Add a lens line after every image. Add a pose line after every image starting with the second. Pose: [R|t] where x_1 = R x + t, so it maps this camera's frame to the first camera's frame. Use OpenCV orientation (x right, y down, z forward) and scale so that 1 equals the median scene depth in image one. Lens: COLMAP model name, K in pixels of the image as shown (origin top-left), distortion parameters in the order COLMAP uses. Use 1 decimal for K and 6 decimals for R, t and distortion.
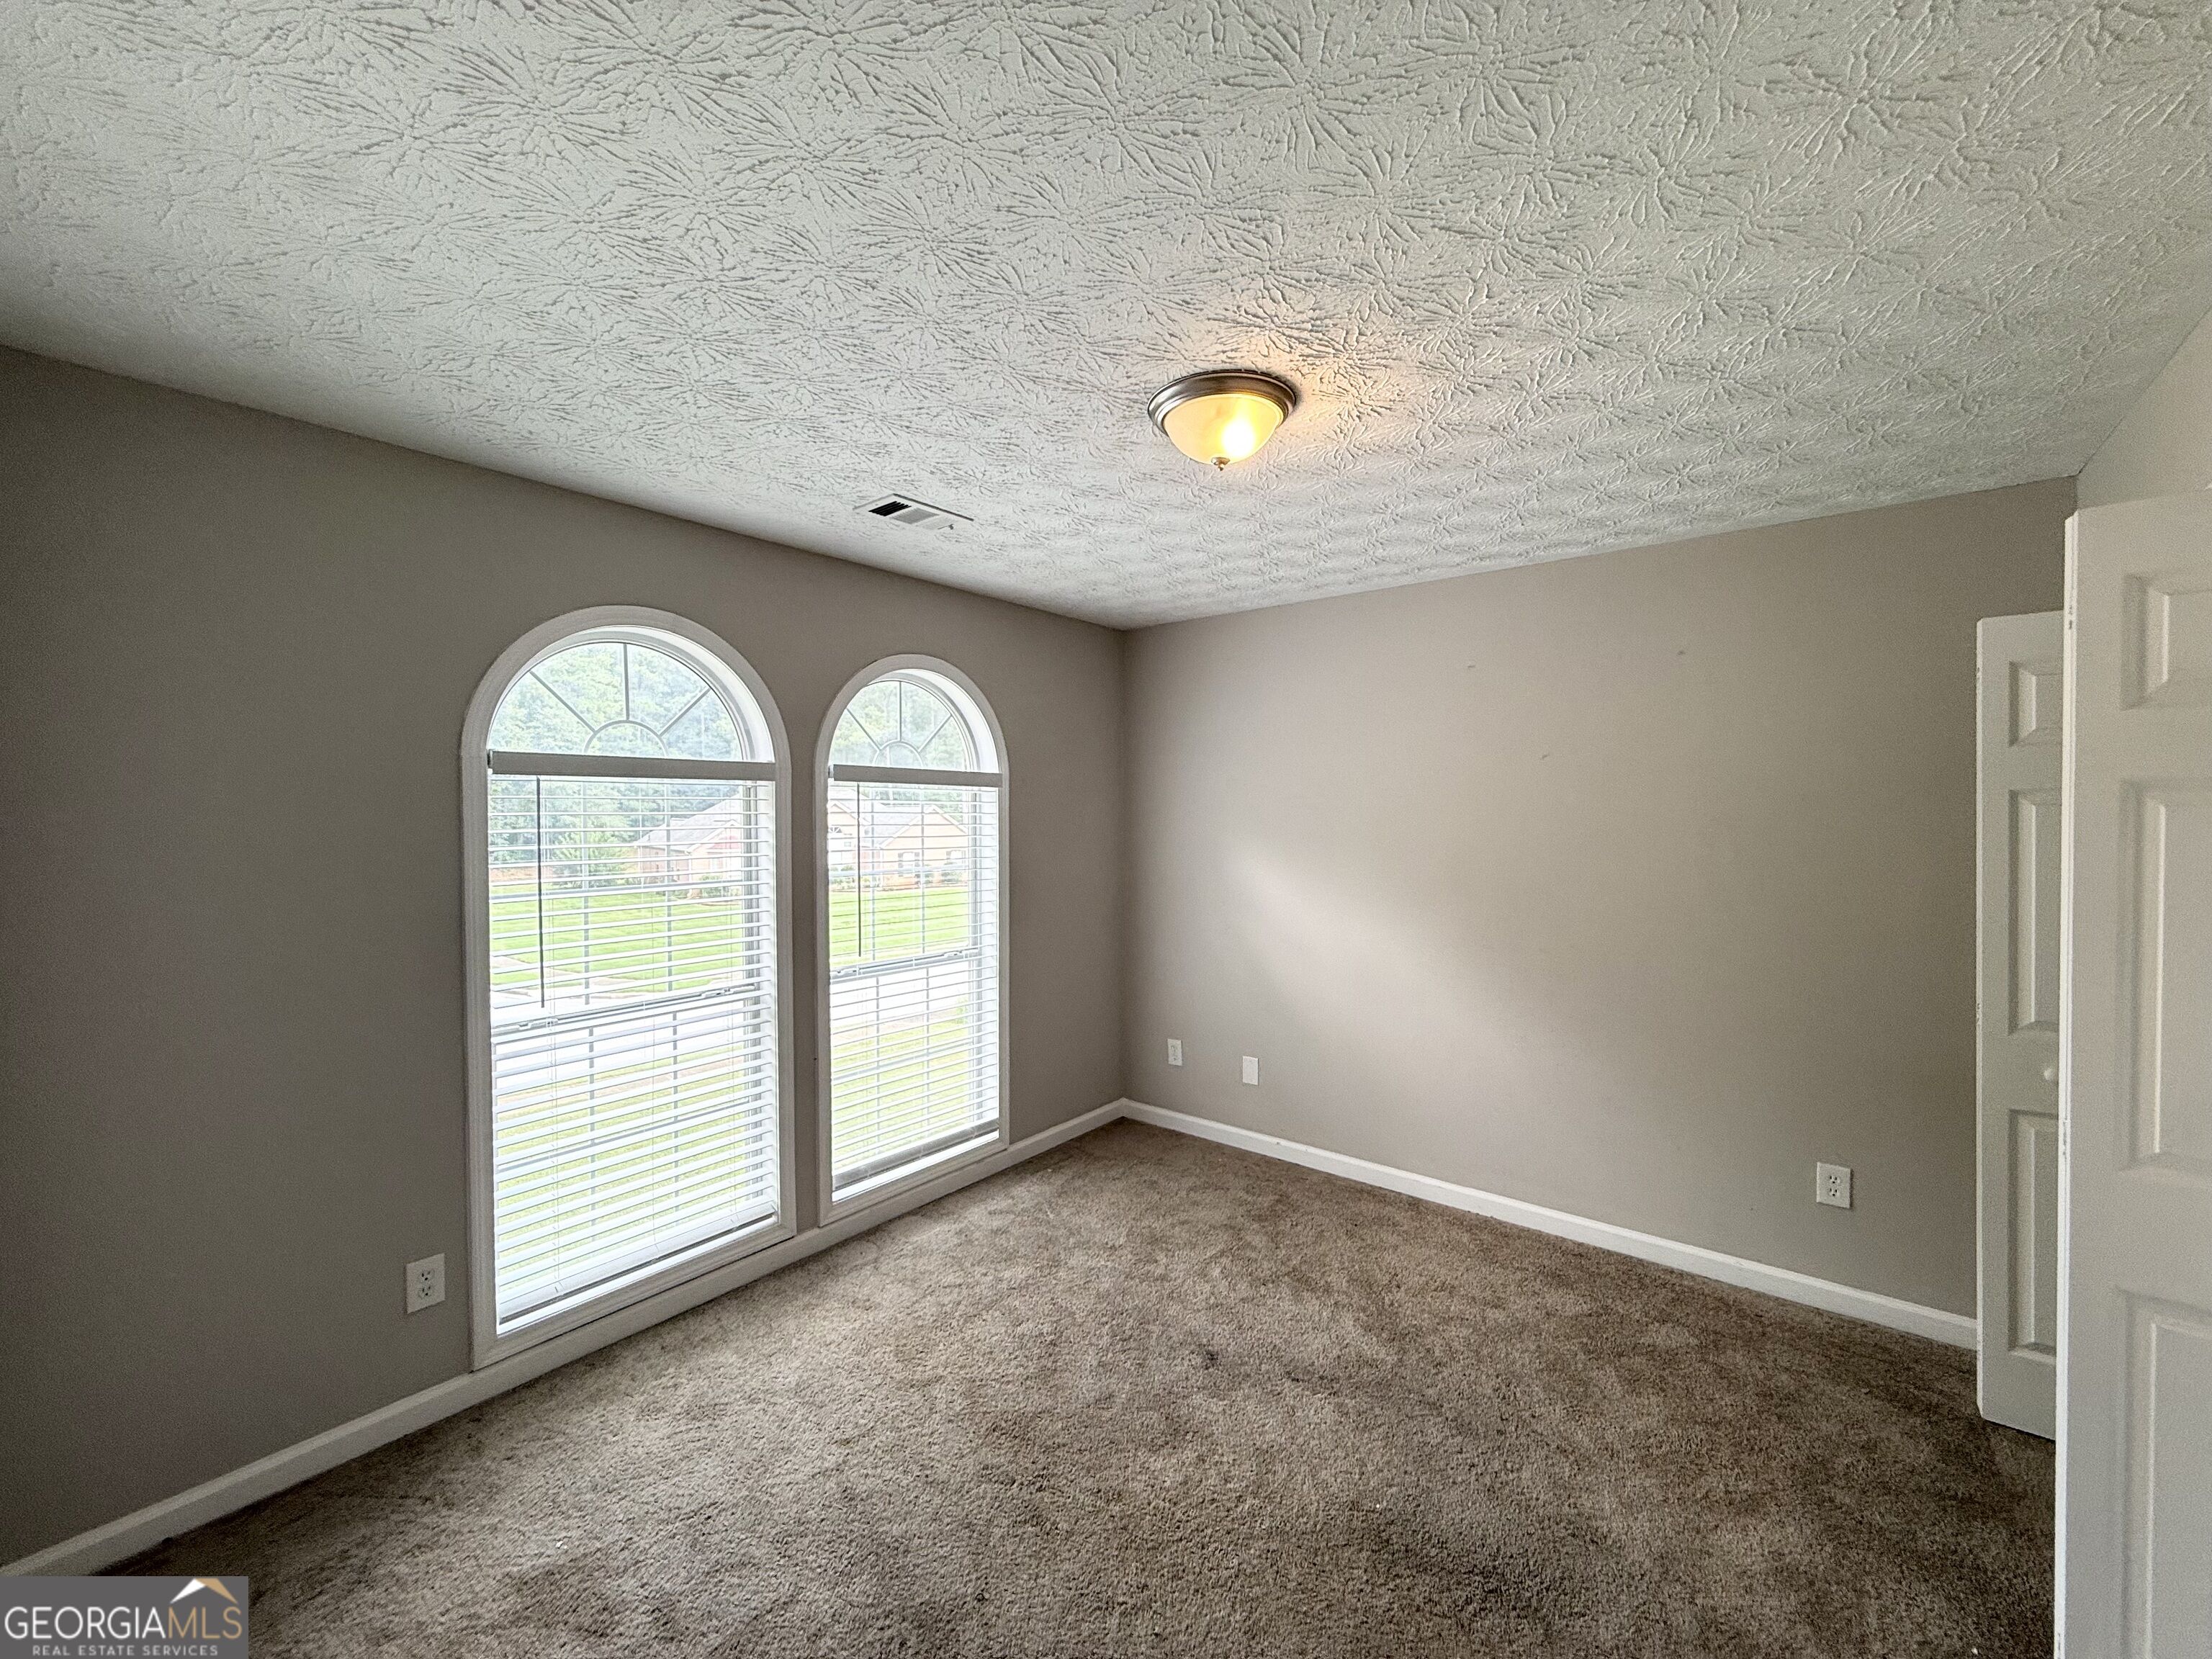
lens RADIAL K [[896.6, 0, 1106.0], [0, 896.6, 829.5], [0, 0, 1]] dist [0.025644, 0.000022]
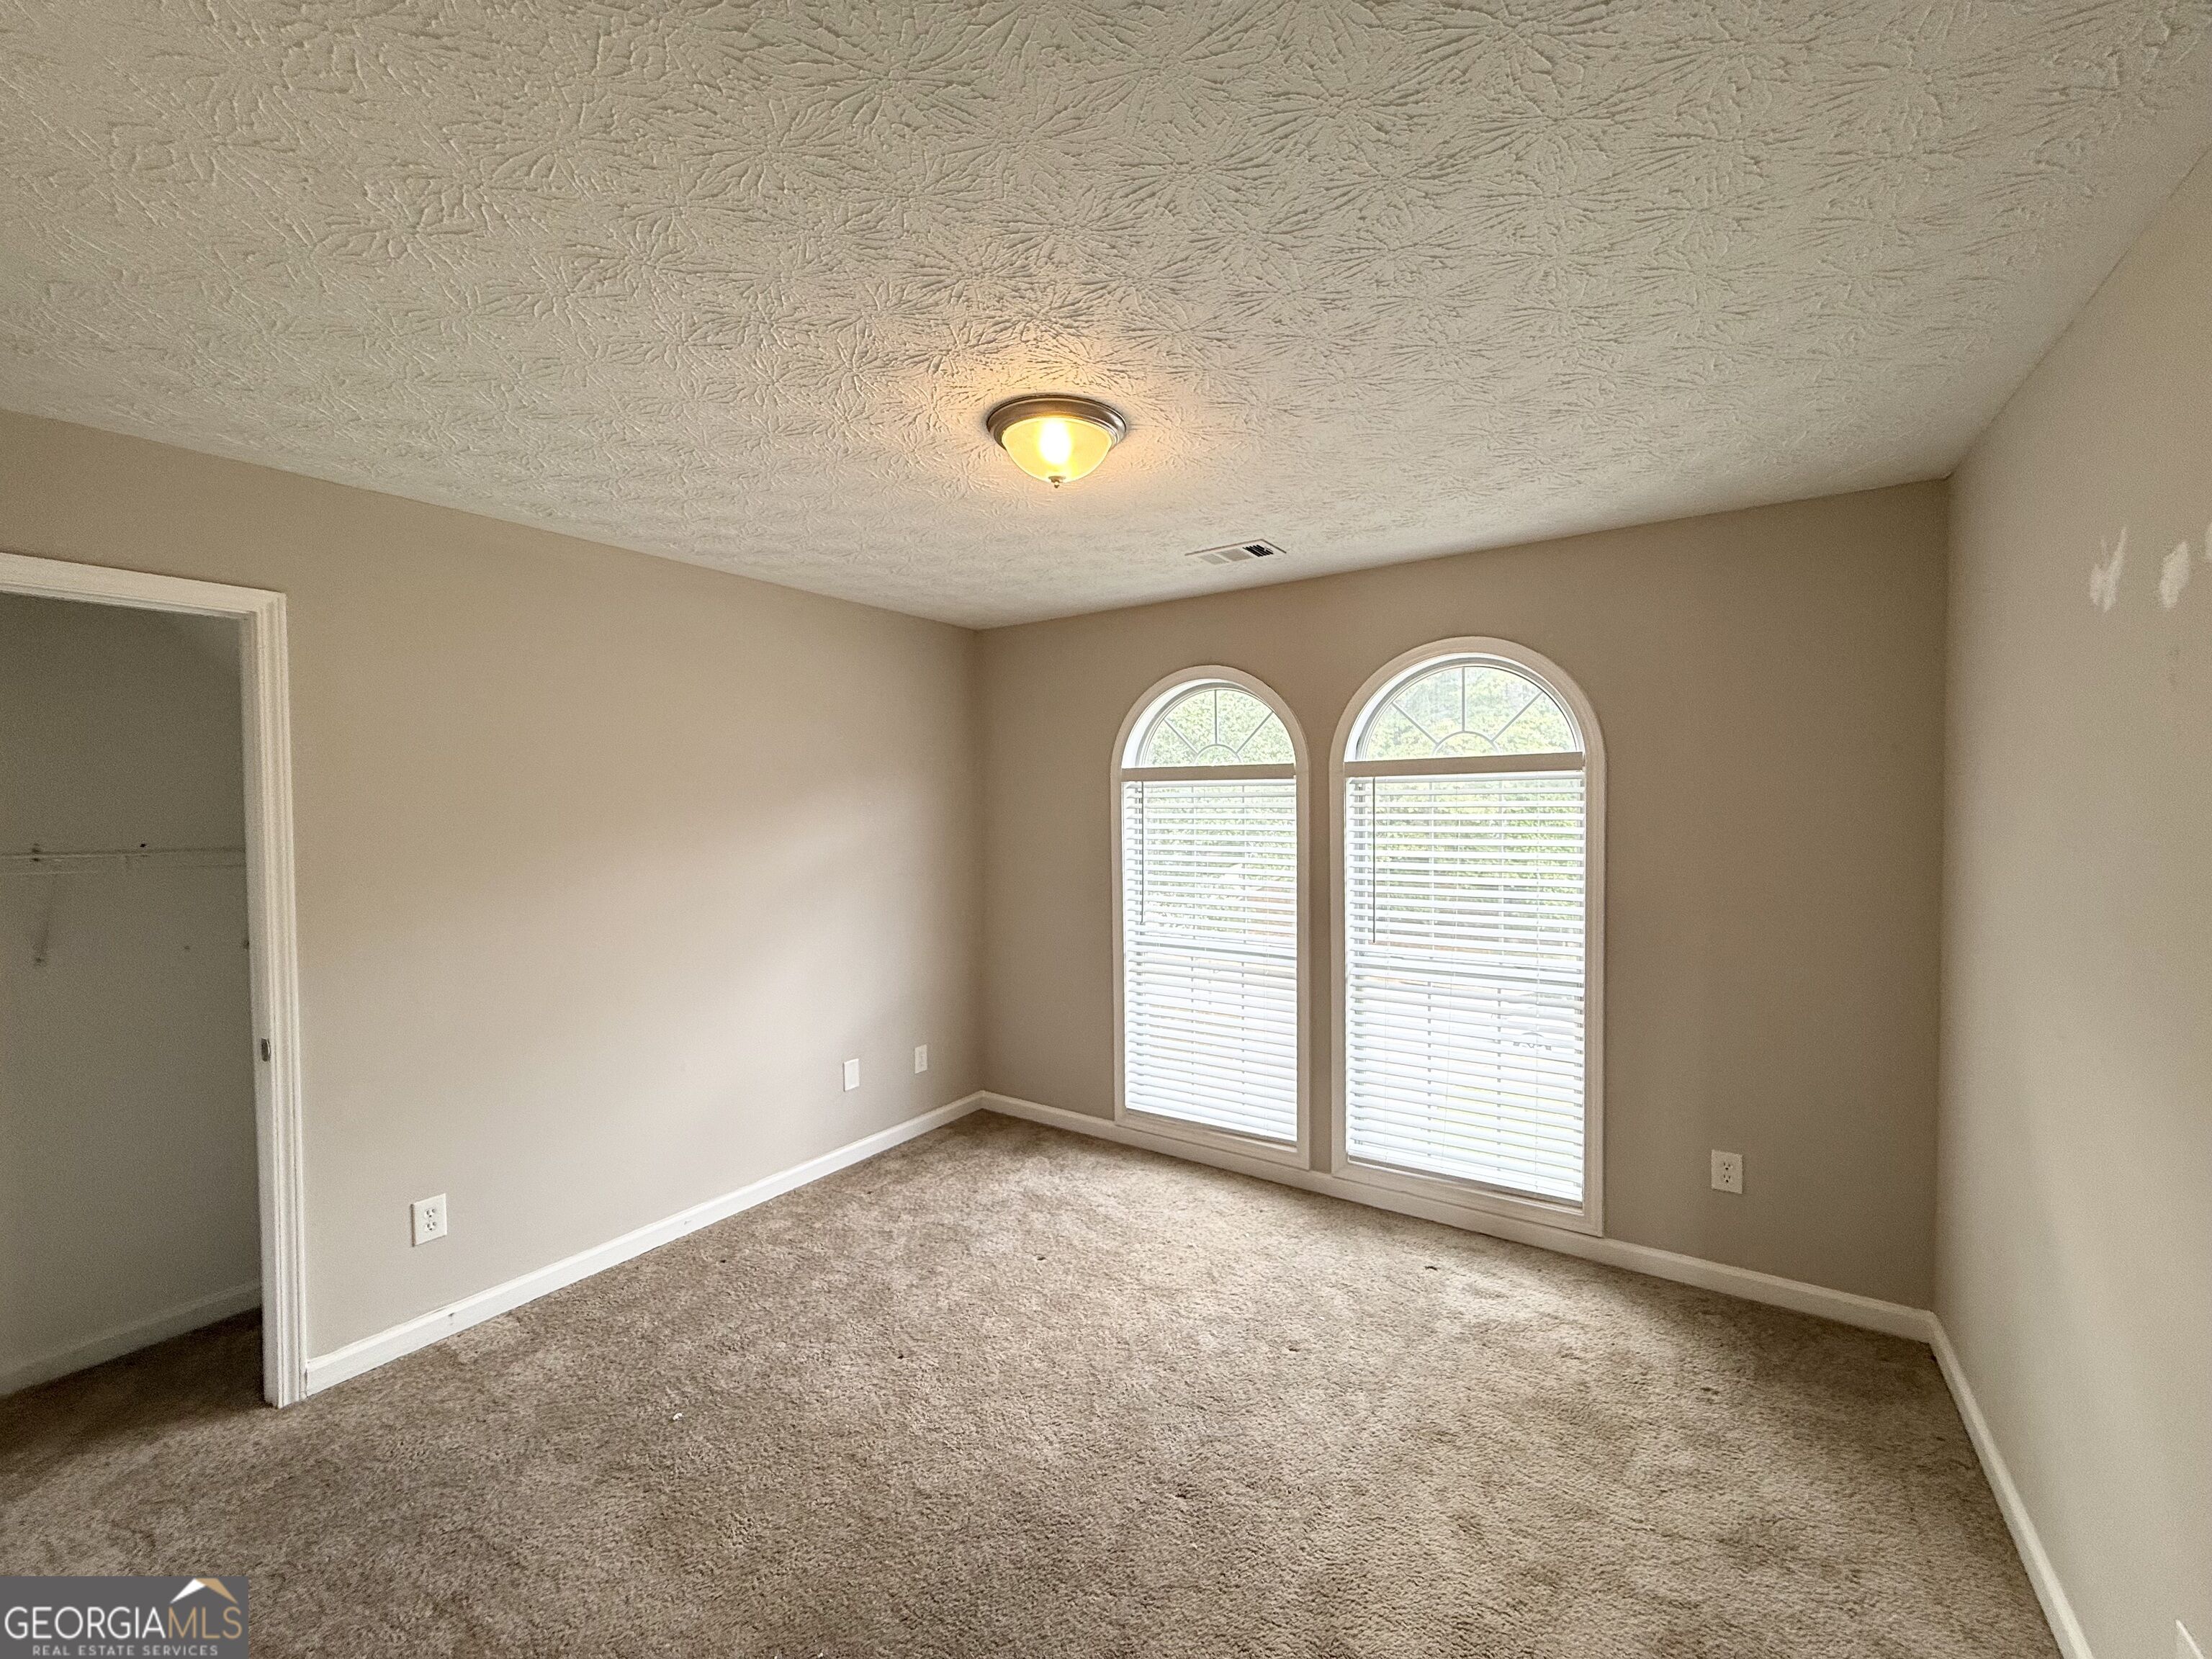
lens RADIAL K [[886.0, 0, 1106.0], [0, 886.0, 829.5], [0, 0, 1]] dist [-0.000529, -0.000019]
pose [[0.085176, 0.025605, -0.996037, 0.789158], [-0.027908, 0.999339, 0.023303, -0.007846], [0.995975, 0.025812, 0.085835, 0.650165]]
